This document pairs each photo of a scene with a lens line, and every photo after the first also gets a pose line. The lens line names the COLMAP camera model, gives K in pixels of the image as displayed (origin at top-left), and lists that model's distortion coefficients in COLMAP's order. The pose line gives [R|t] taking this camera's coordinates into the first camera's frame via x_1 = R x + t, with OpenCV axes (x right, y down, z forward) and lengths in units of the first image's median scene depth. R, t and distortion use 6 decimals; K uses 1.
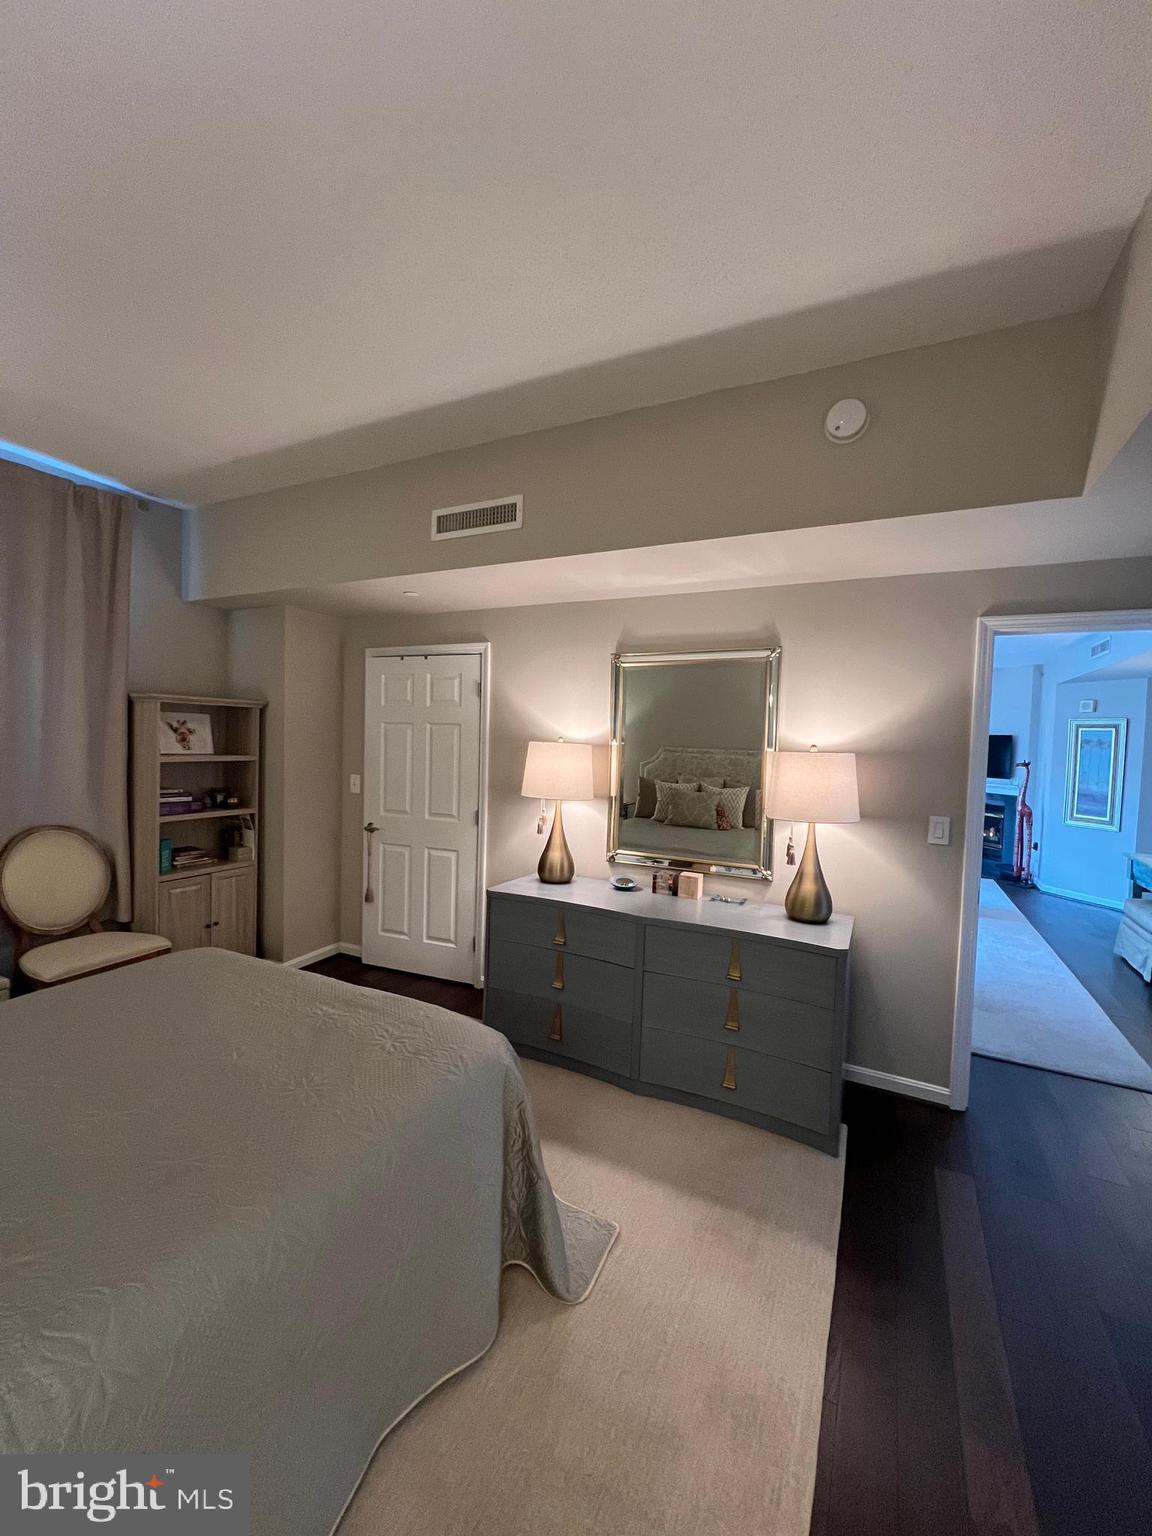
lens RADIAL K [[611.4, 0, 578.7], [0, 611.4, 763.3], [0, 0, 1]] dist [-0.001614, 0.000281]
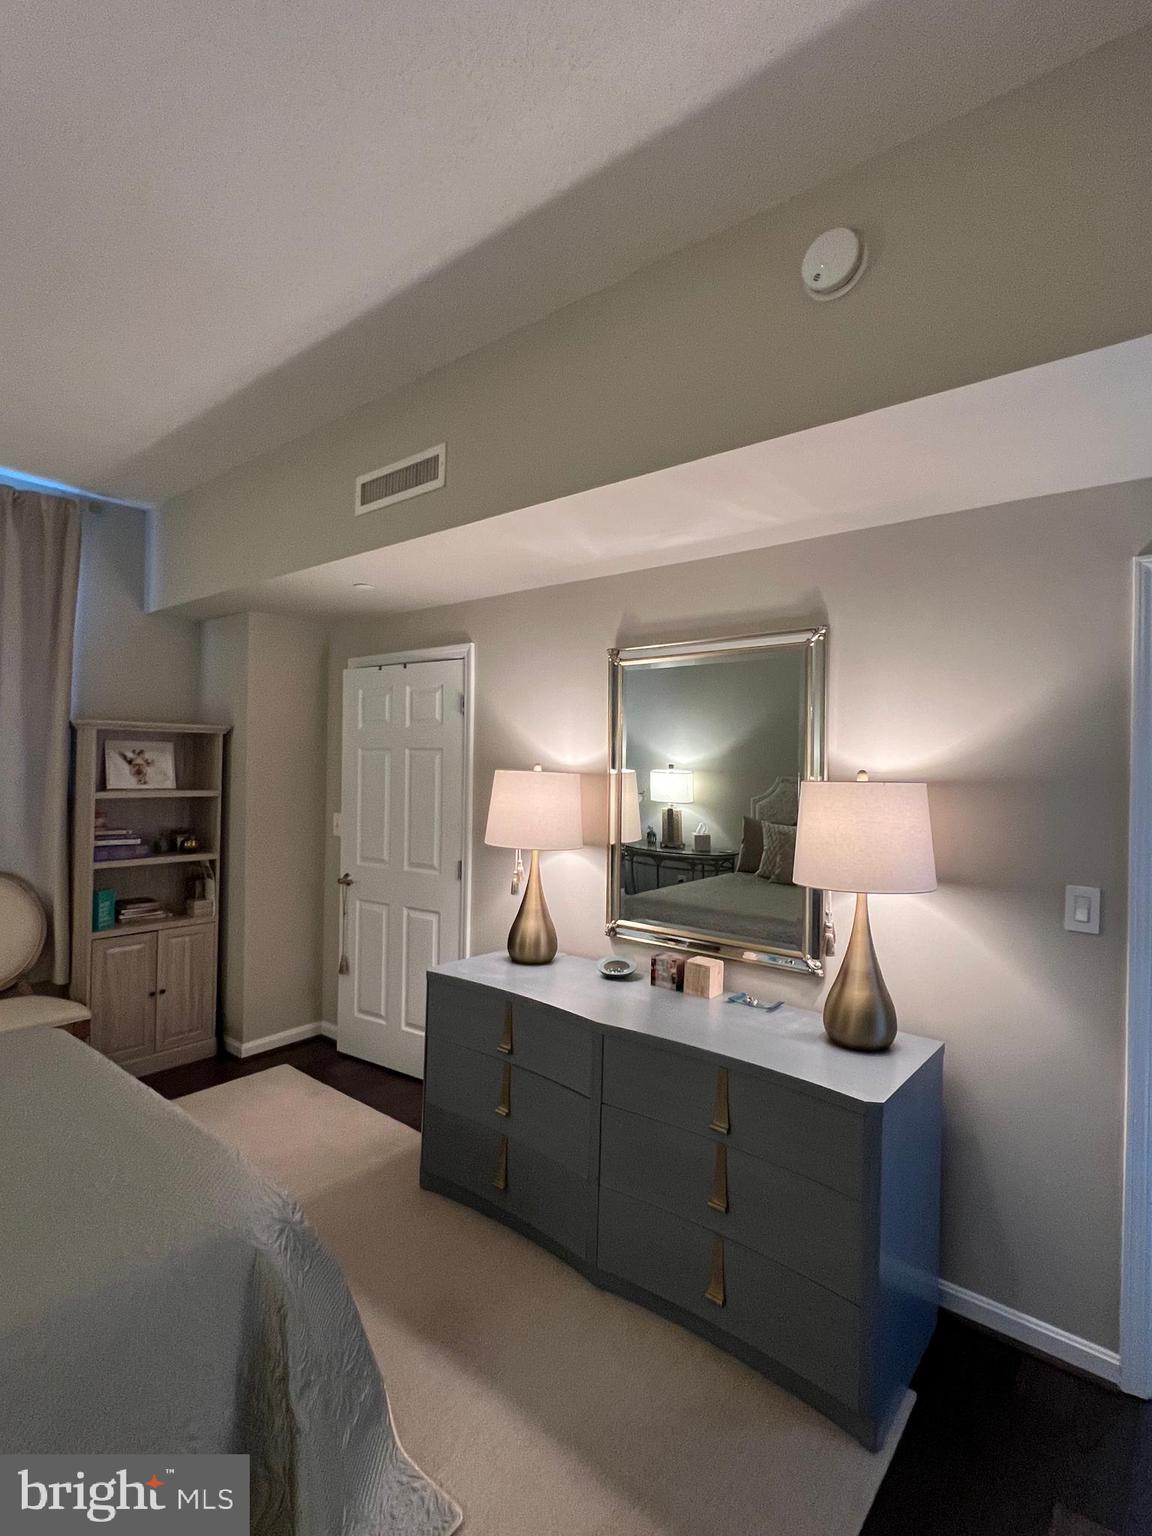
lens RADIAL K [[749.5, 0, 577.2], [0, 749.5, 759.2], [0, 0, 1]] dist [-0.001270, -0.000515]
pose [[0.974257, -0.013862, -0.225012, 0.197259], [0.002236, 0.998653, -0.051843, -0.001067], [0.225428, 0.050006, 0.972976, 0.114279]]
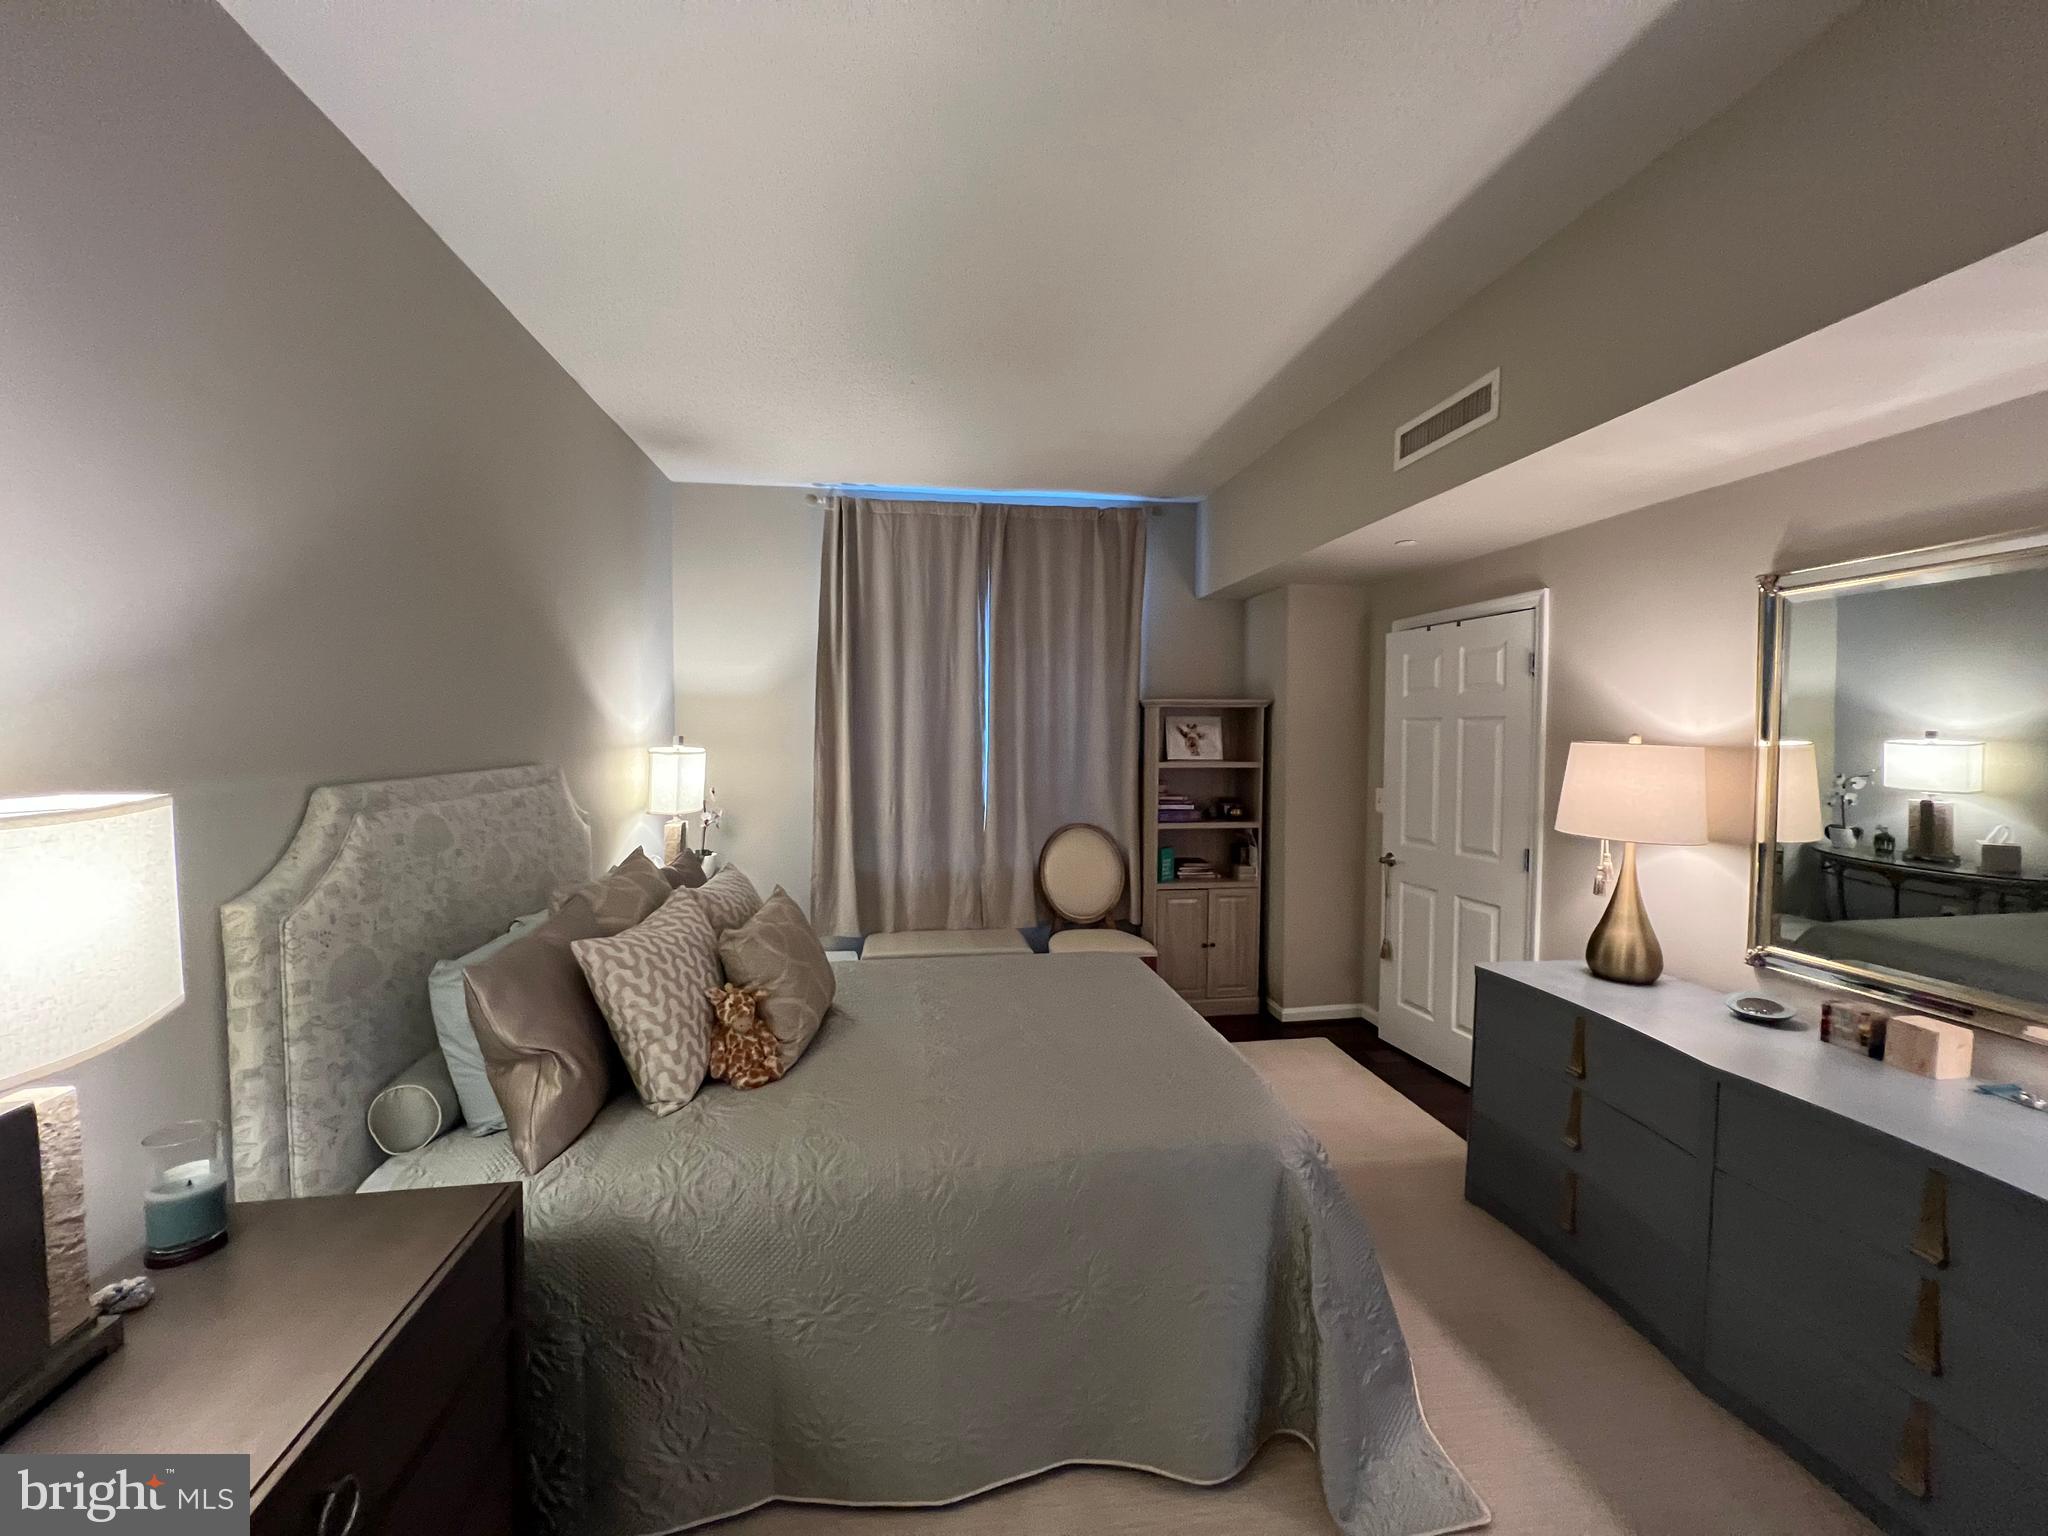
lens RADIAL K [[815.9, 0, 1019.3], [0, 815.9, 763.8], [0, 0, 1]] dist [-0.000021, 0.000014]
pose [[0.567461, 0.008945, -0.823352, 0.249443], [-0.019769, 0.999801, -0.002762, -0.000471], [0.823163, 0.017844, 0.567525, 0.061980]]
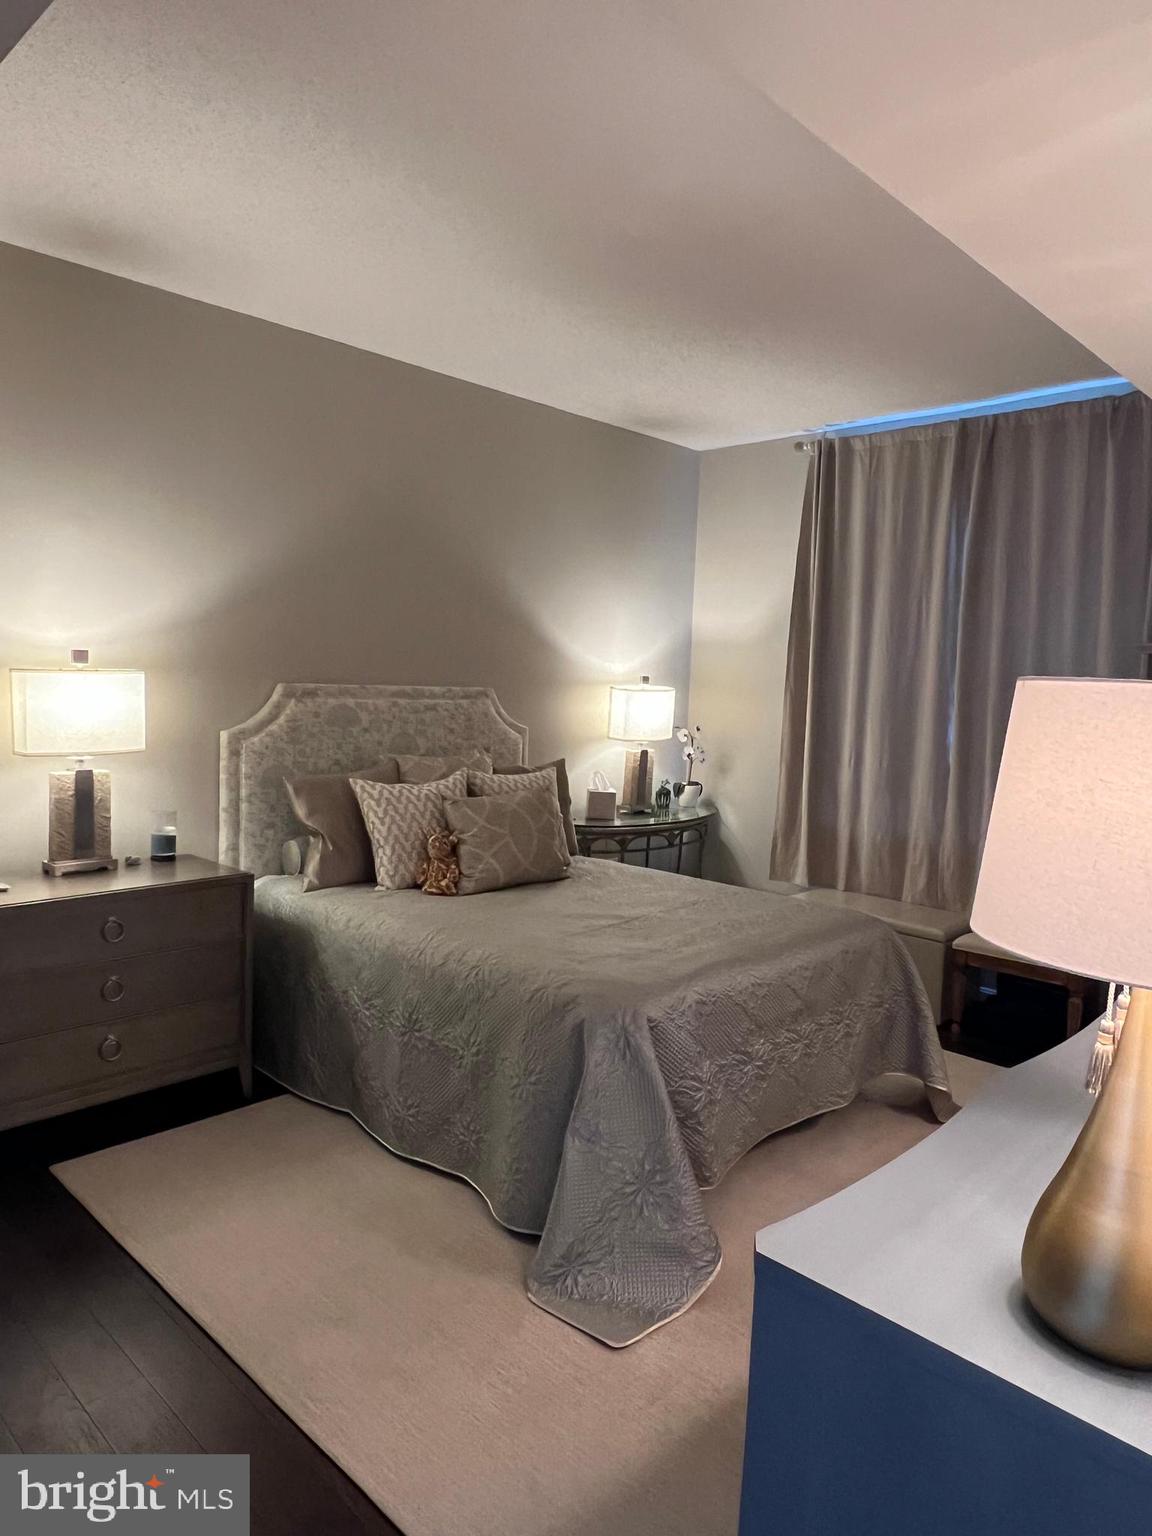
lens RADIAL K [[1009.7, 0, 575.7], [0, 1009.7, 753.8], [0, 0, 1]] dist [0.002868, -0.000936]
pose [[-0.293425, 0.032491, -0.955430, 0.629634], [-0.083508, 0.994731, 0.059474, 0.004089], [0.952328, 0.097237, -0.289166, 0.654889]]
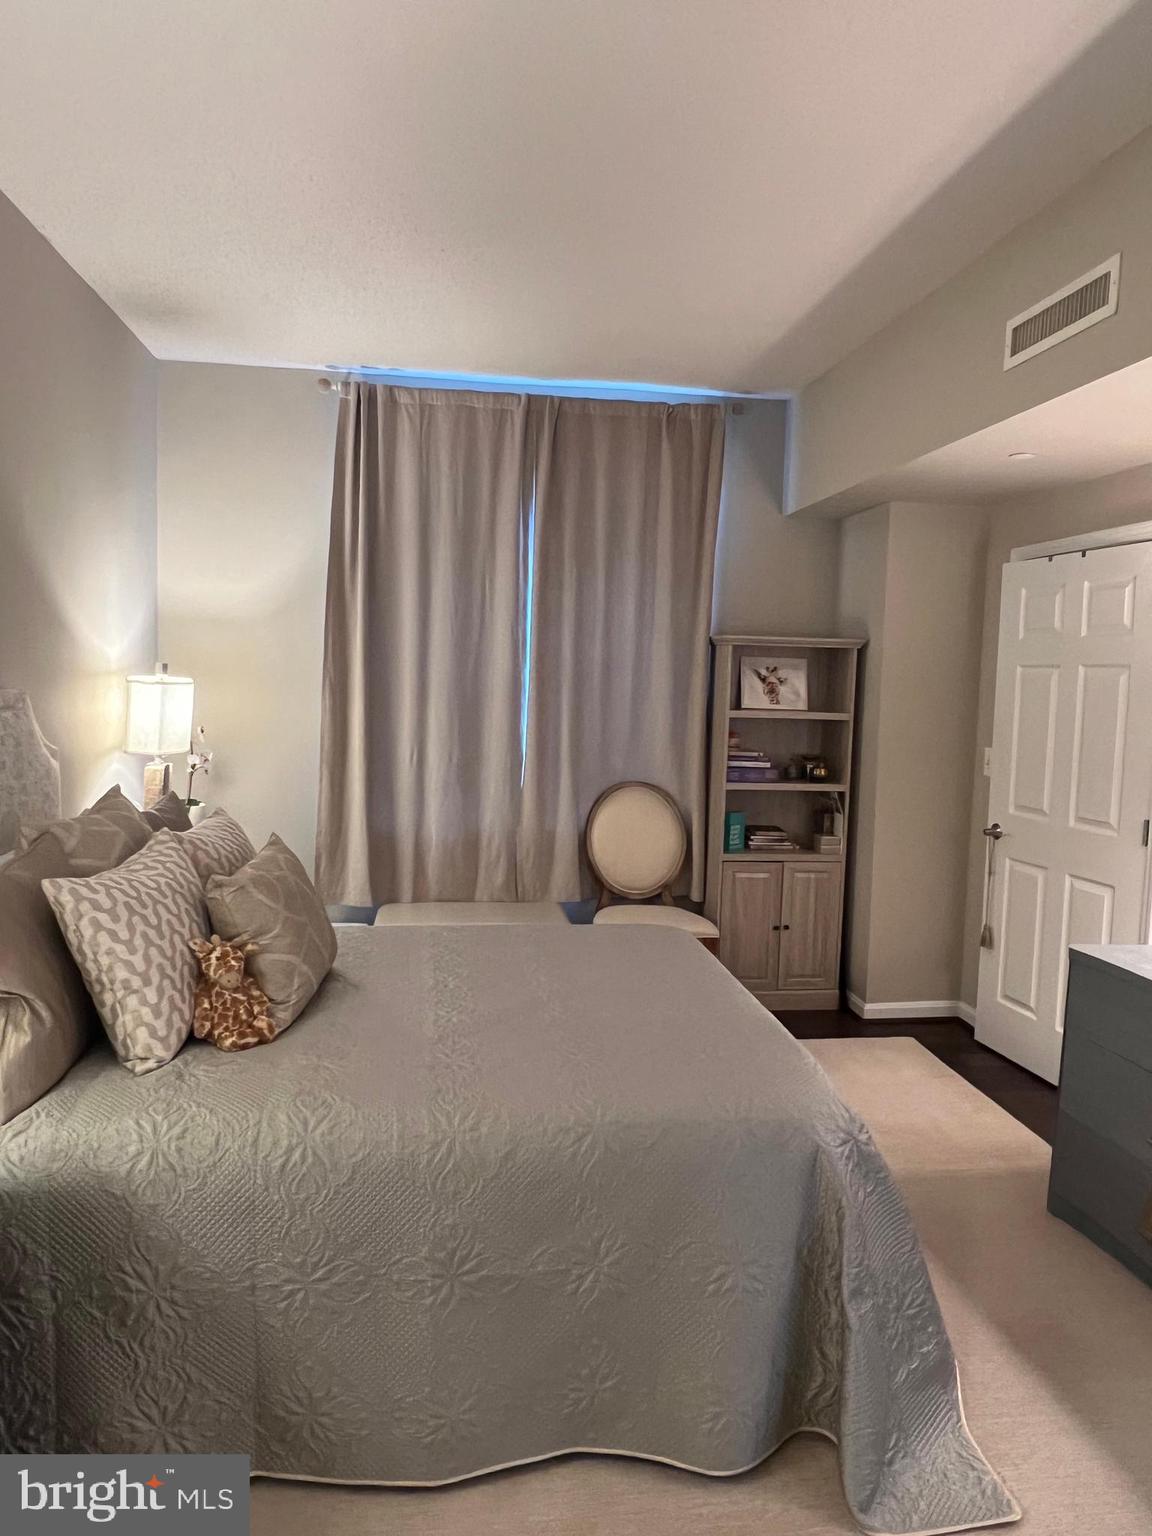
lens RADIAL K [[1009.7, 0, 575.7], [0, 1009.7, 753.8], [0, 0, 1]] dist [0.002868, -0.000936]
pose [[0.562024, 0.054327, -0.825335, 0.308780], [-0.046394, 0.998340, 0.034122, 0.010066], [0.825819, 0.019113, 0.563612, 0.048729]]
